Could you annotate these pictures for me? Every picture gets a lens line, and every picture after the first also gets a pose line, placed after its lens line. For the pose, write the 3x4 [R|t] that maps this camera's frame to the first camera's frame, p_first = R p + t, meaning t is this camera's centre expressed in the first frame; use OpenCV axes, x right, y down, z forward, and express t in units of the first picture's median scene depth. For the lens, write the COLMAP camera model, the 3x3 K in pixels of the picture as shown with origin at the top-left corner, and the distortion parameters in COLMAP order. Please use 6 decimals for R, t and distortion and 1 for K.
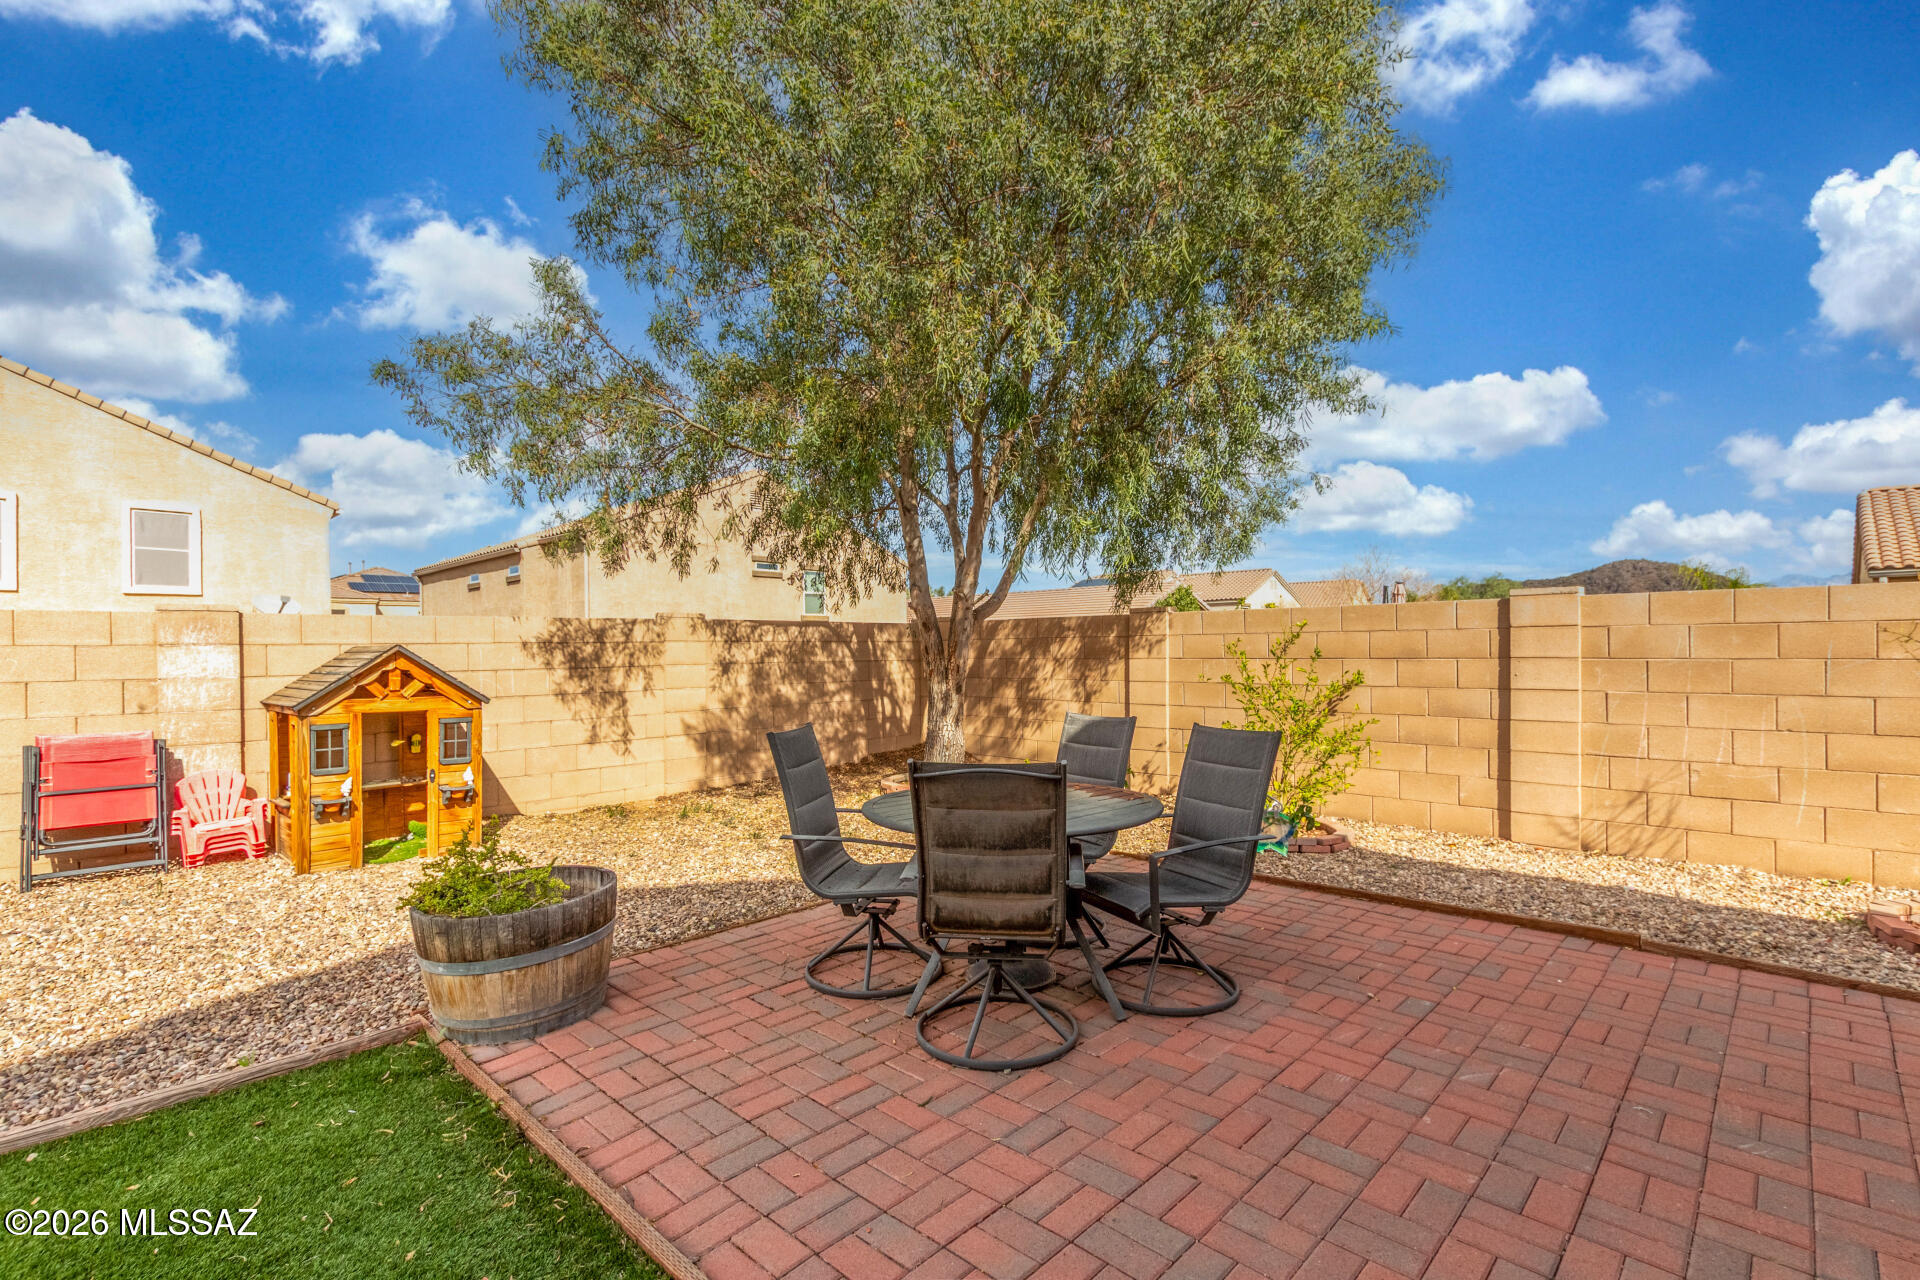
lens RADIAL K [[890.9, 0, 948.2], [0, 890.9, 655.7], [0, 0, 1]] dist [-0.002403, 0.000023]
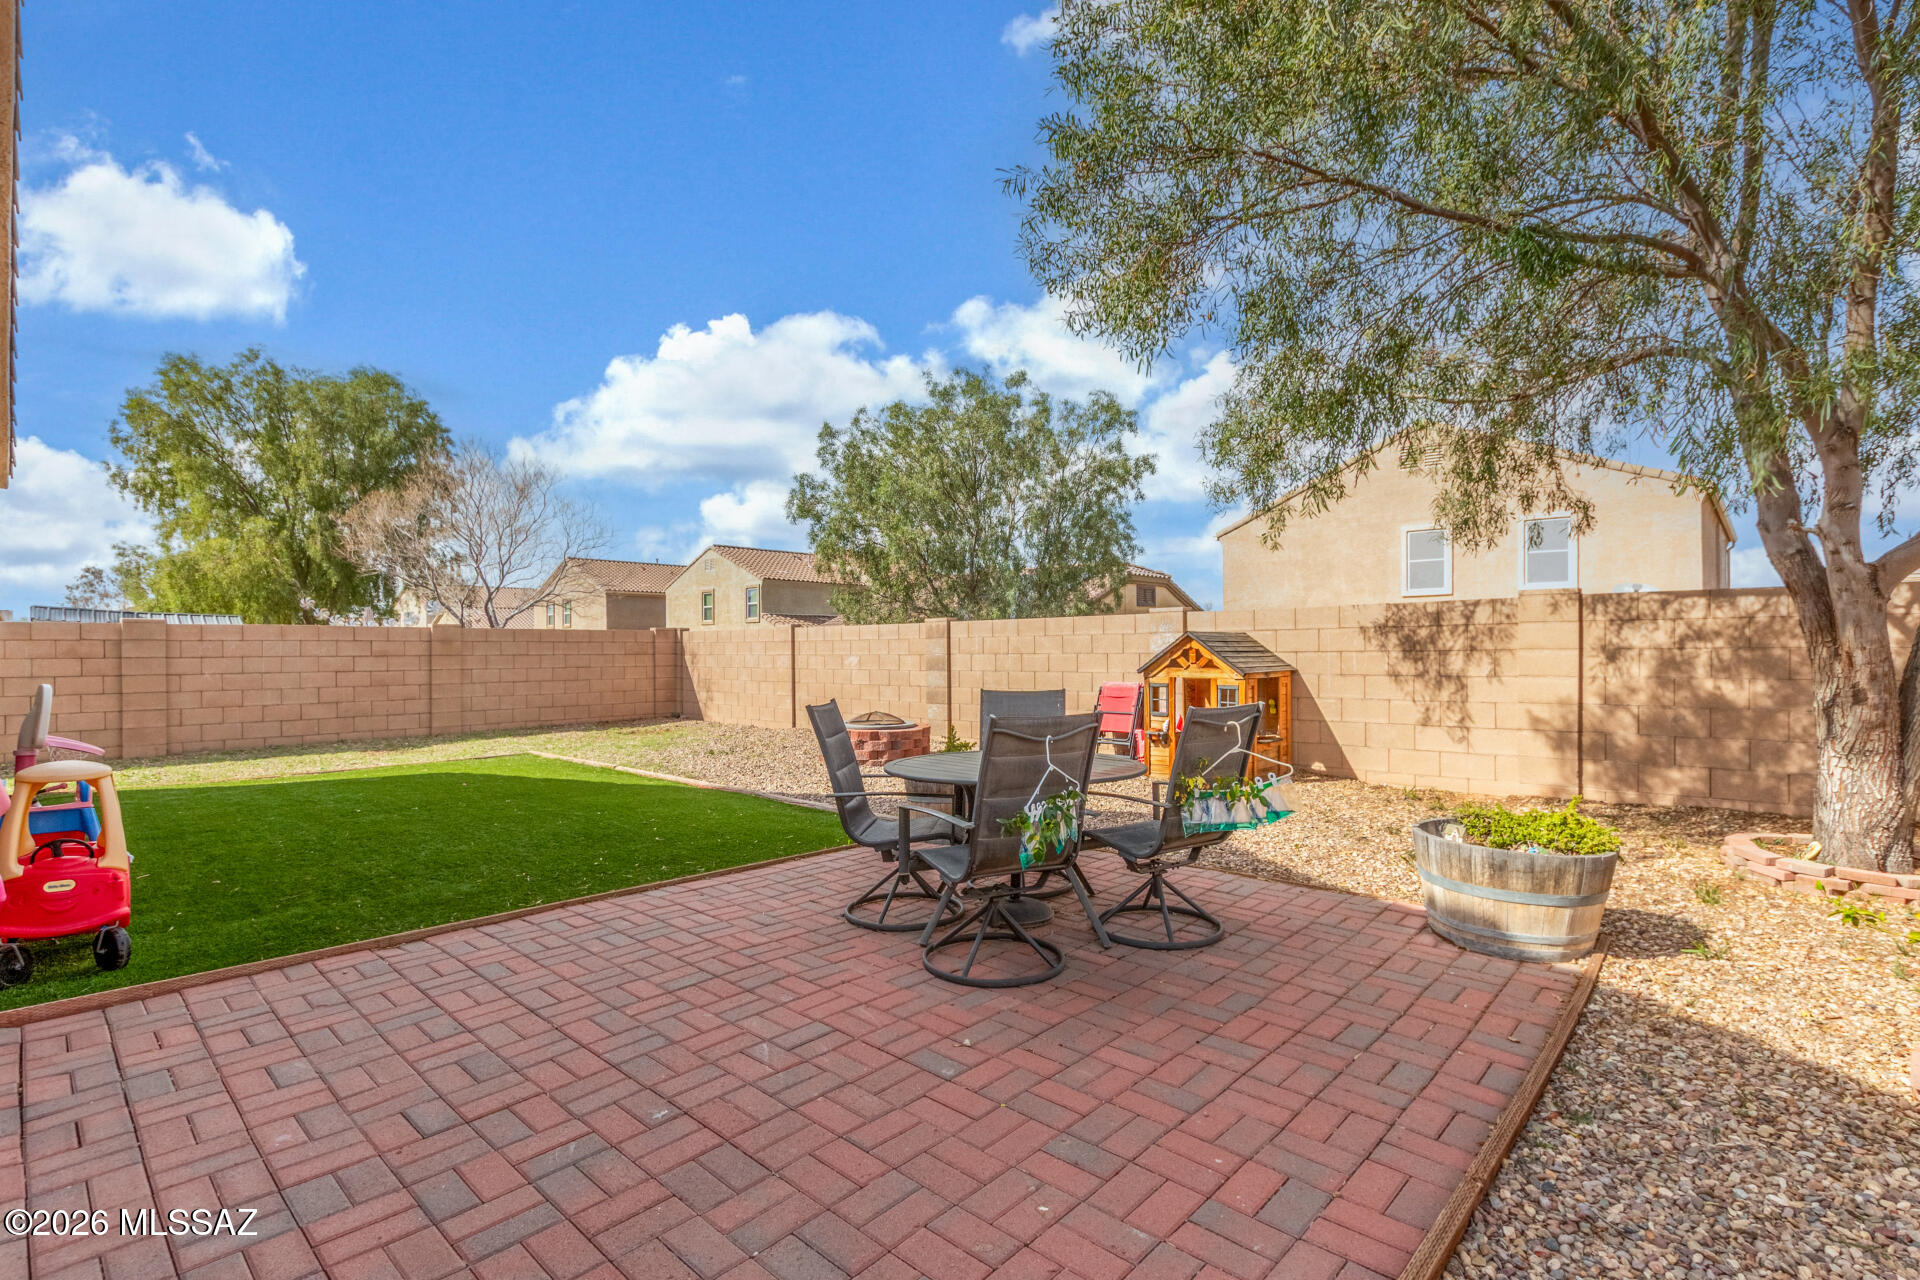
lens RADIAL K [[890.9, 0, 946.5], [0, 890.9, 637.1], [0, 0, 1]] dist [-0.002403, 0.000023]
pose [[-0.021919, 0.005719, -0.999743, 0.606866], [0.004344, 0.999975, 0.005626, -0.009760], [0.999750, -0.004220, -0.021943, 0.458969]]
